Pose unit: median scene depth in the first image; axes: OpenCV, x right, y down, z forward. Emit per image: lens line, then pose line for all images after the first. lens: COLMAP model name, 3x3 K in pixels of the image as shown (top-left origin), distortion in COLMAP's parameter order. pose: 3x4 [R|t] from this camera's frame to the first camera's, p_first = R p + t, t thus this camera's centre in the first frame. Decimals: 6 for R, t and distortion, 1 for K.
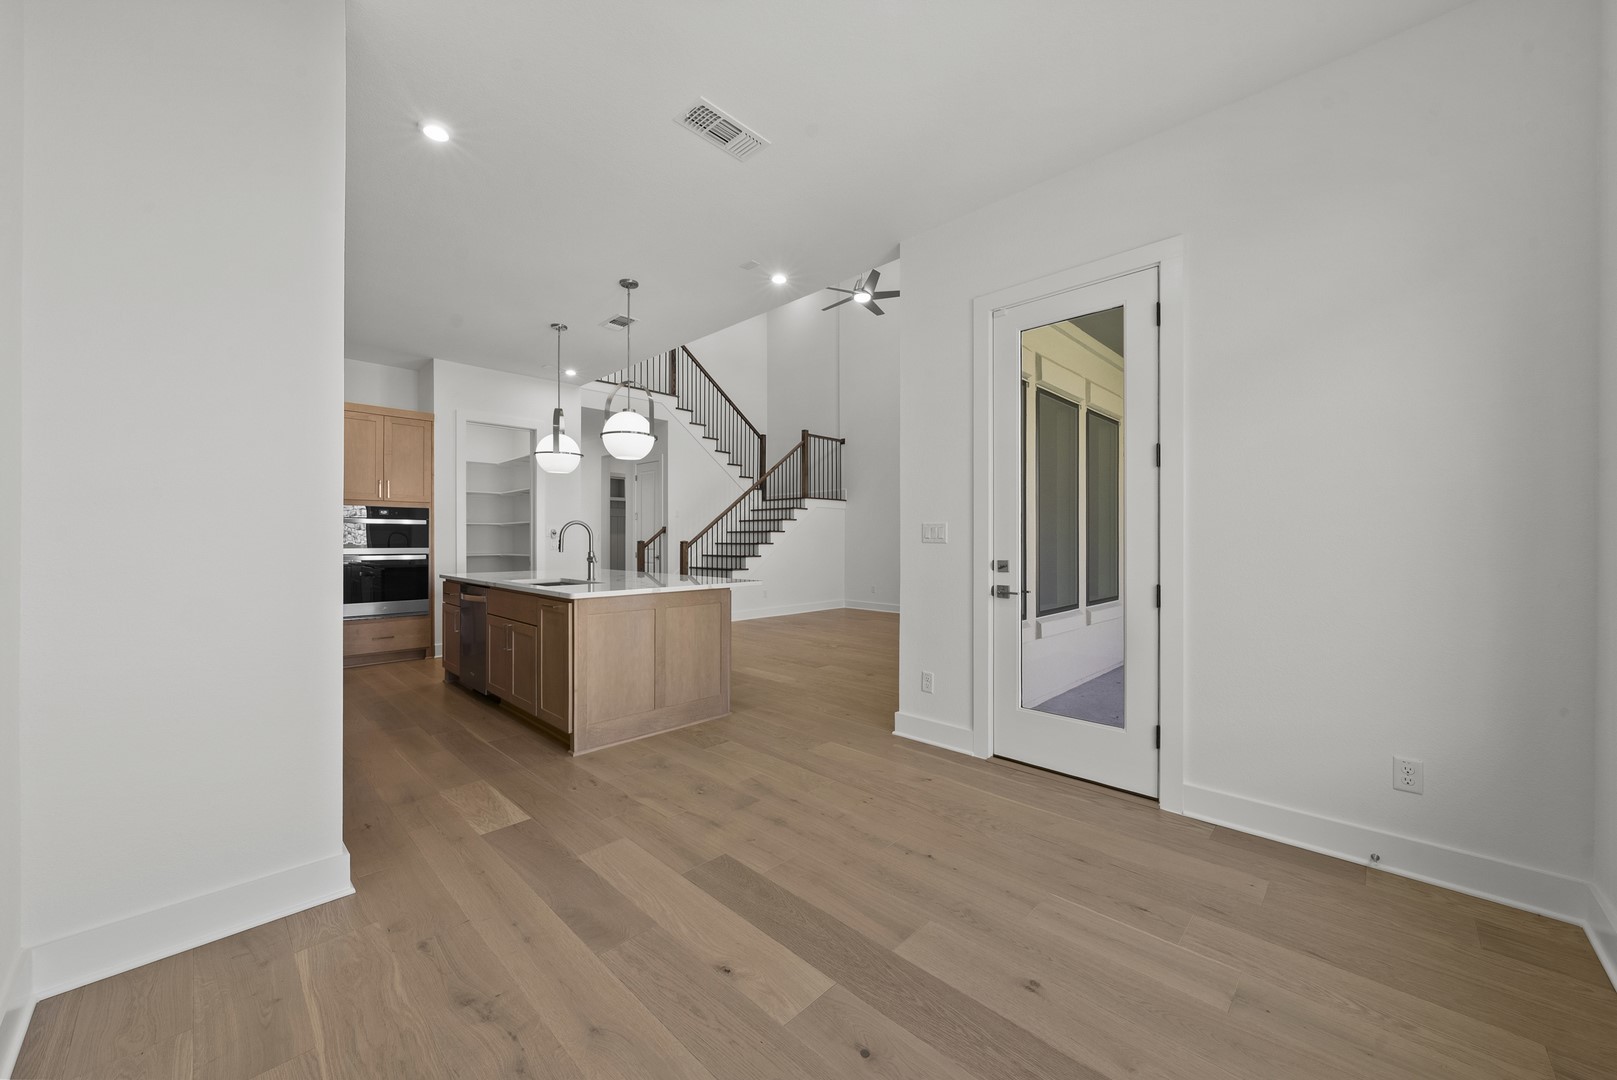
lens RADIAL K [[594.6, 0, 815.3], [0, 594.6, 538.7], [0, 0, 1]] dist [-0.000441, -0.000018]
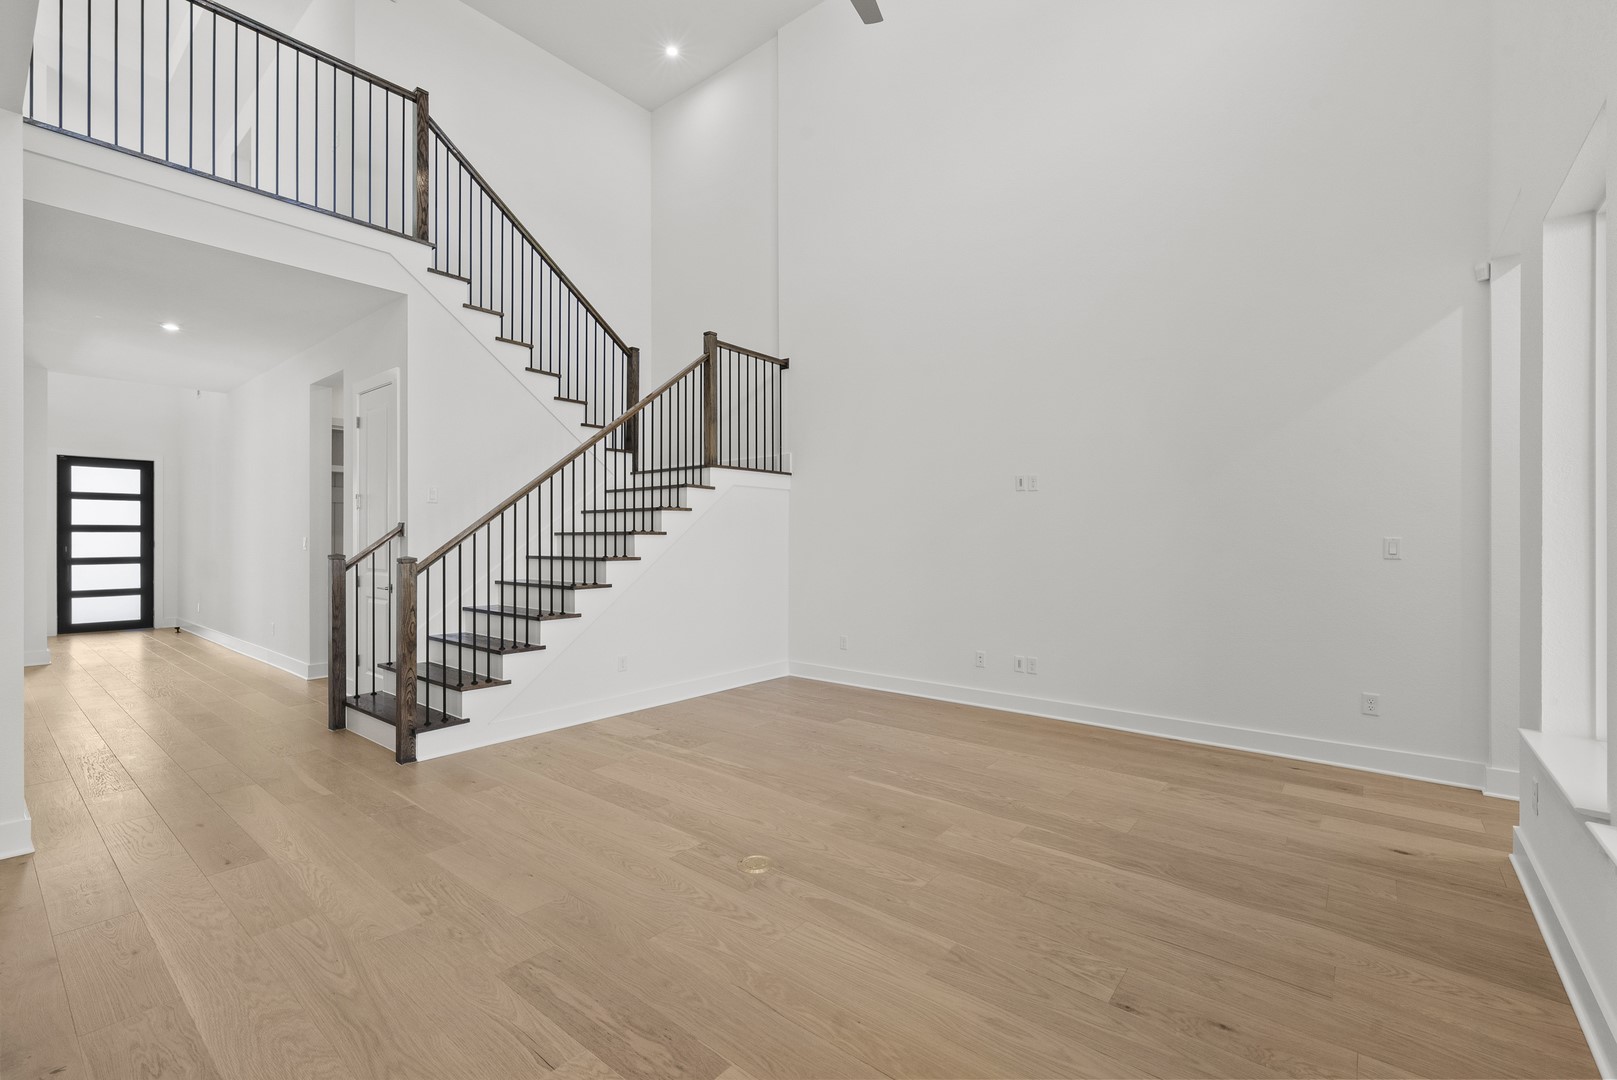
lens RADIAL K [[683.2, 0, 813.0], [0, 683.2, 534.7], [0, 0, 1]] dist [-0.000312, -0.000018]
pose [[0.995543, 0.000596, 0.094305, 0.014675], [-0.000533, 1.000000, -0.000699, -0.010210], [-0.094305, 0.000645, 0.995543, 0.406349]]
